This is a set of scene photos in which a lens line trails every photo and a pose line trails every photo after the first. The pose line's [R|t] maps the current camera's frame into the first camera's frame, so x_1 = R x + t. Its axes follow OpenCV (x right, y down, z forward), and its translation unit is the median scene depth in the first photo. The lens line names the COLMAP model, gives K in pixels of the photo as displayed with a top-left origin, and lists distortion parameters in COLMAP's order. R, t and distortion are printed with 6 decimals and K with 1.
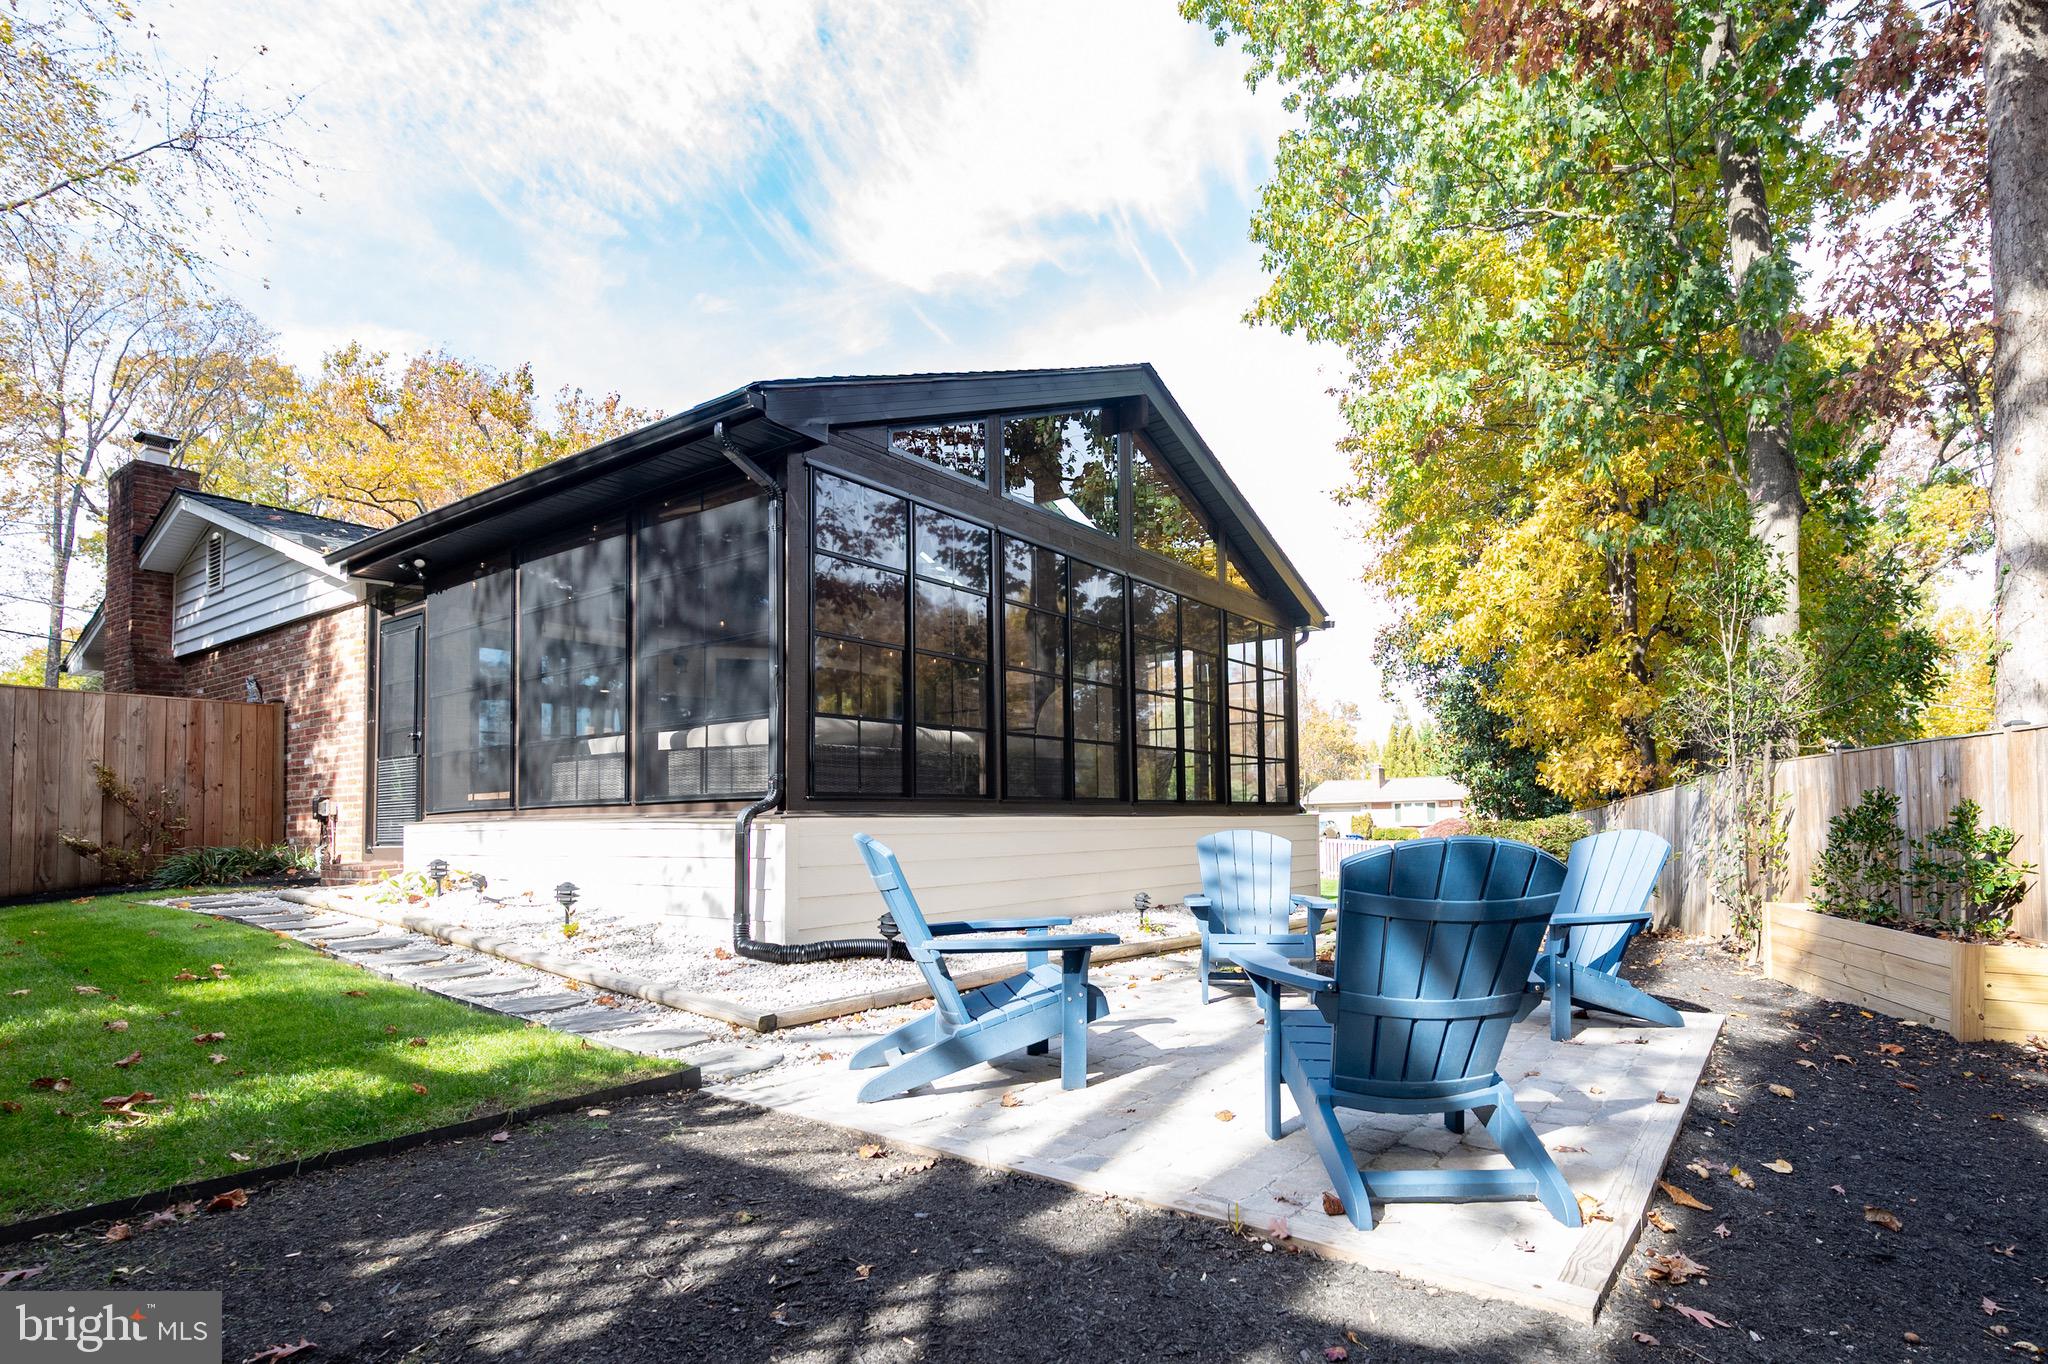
lens RADIAL K [[1036.5, 0, 1025.4], [0, 1036.5, 779.8], [0, 0, 1]] dist [-0.002369, -0.000935]
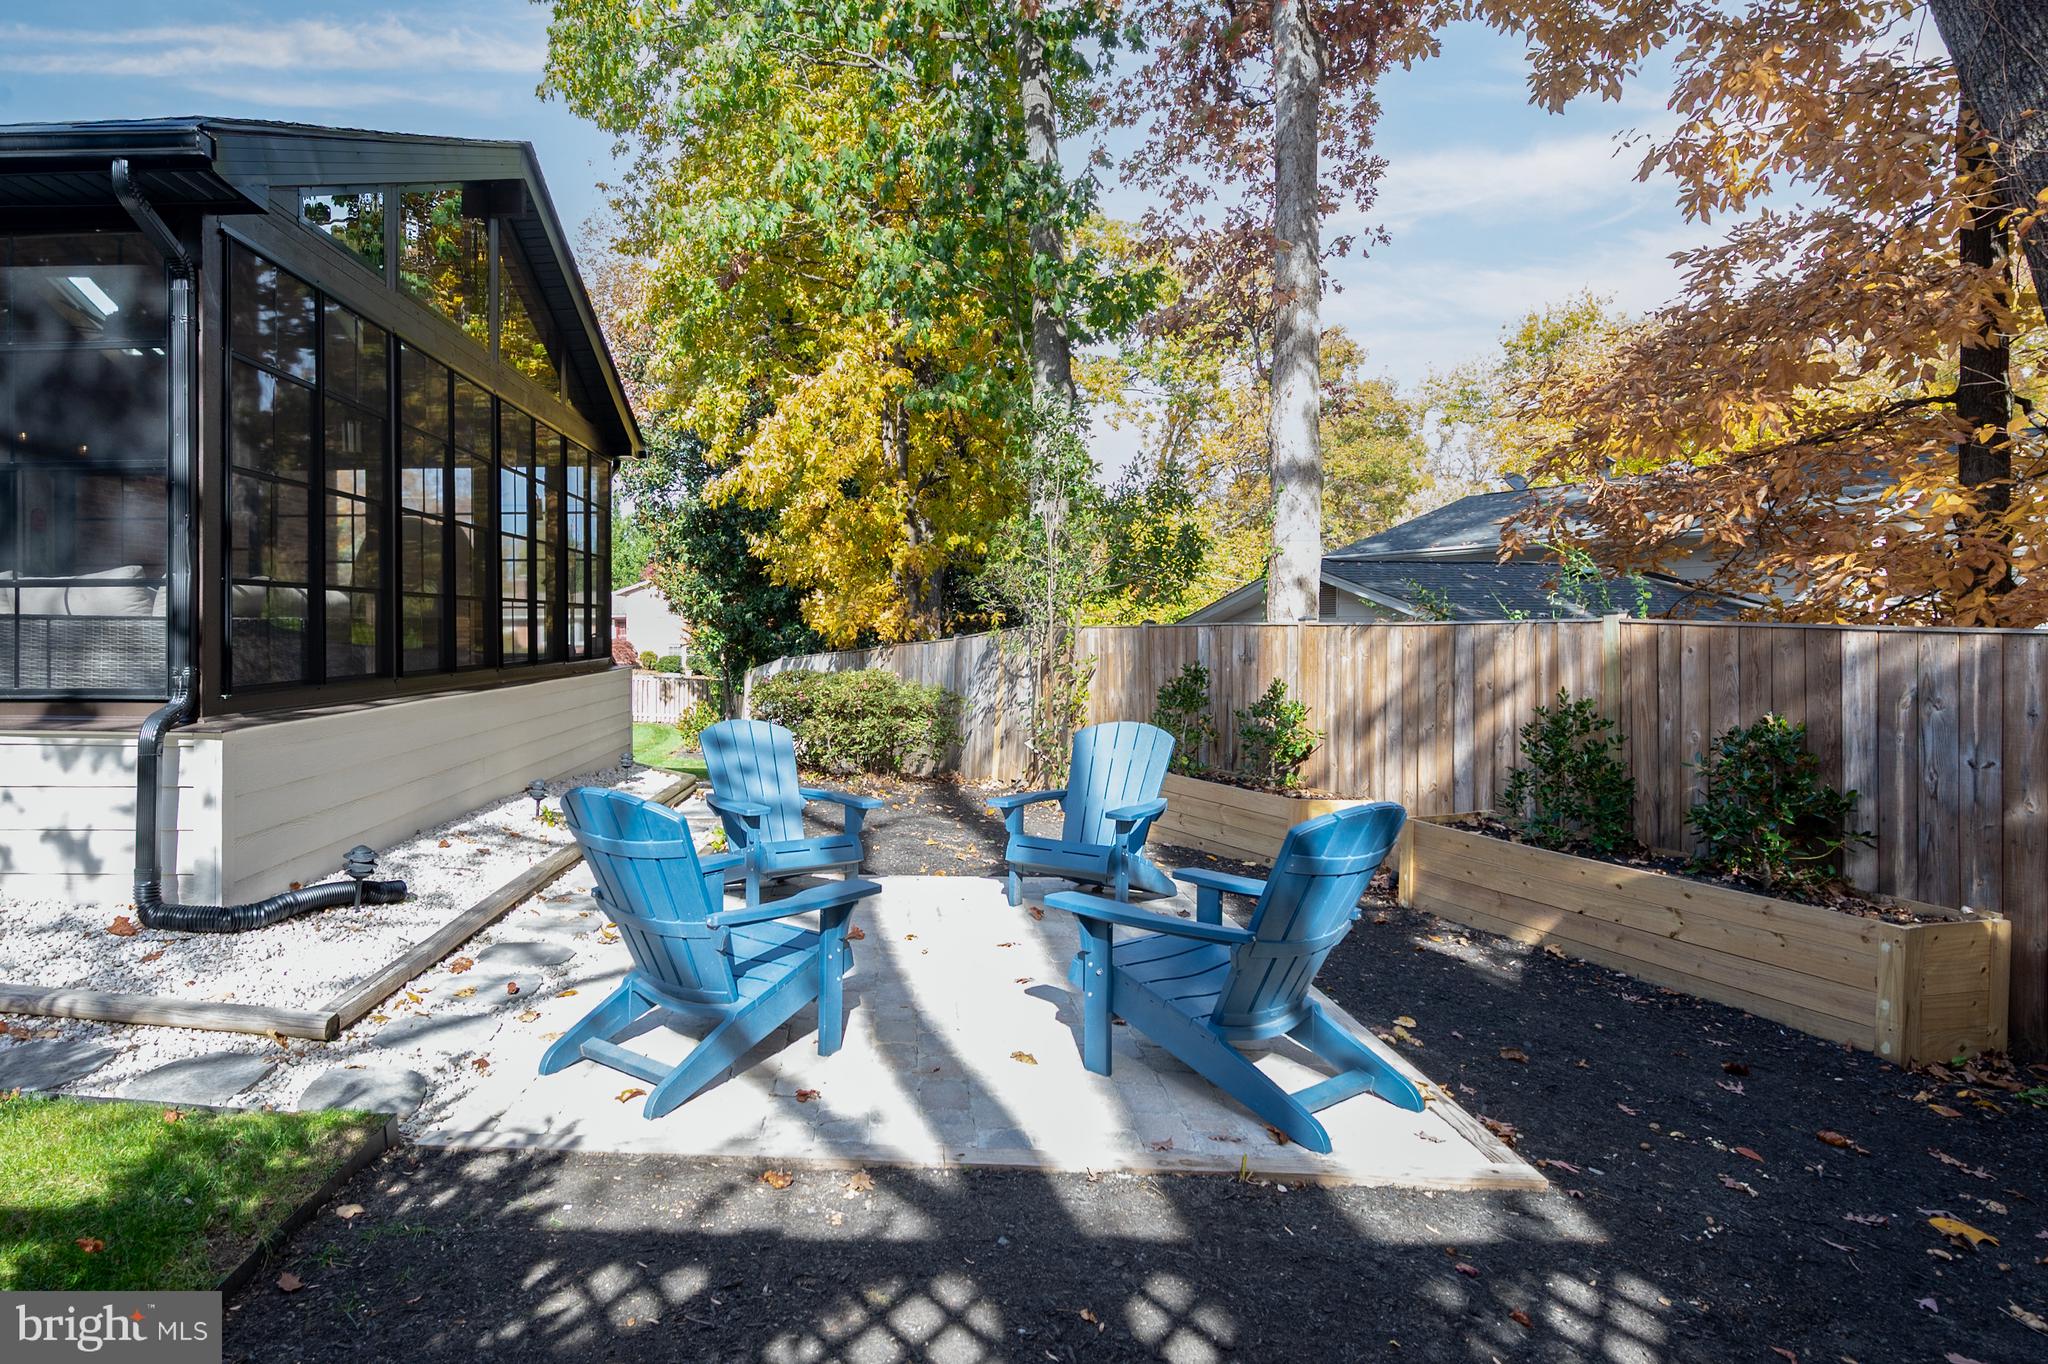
lens RADIAL K [[1125.2, 0, 1024.0], [0, 1125.2, 682.0], [0, 0, 1]] dist [0.002298, 0.001116]
pose [[0.847252, 0.001744, 0.531188, -0.176368], [-0.021480, 0.999289, 0.030981, -0.033884], [-0.530757, -0.037659, 0.846687, 0.039061]]
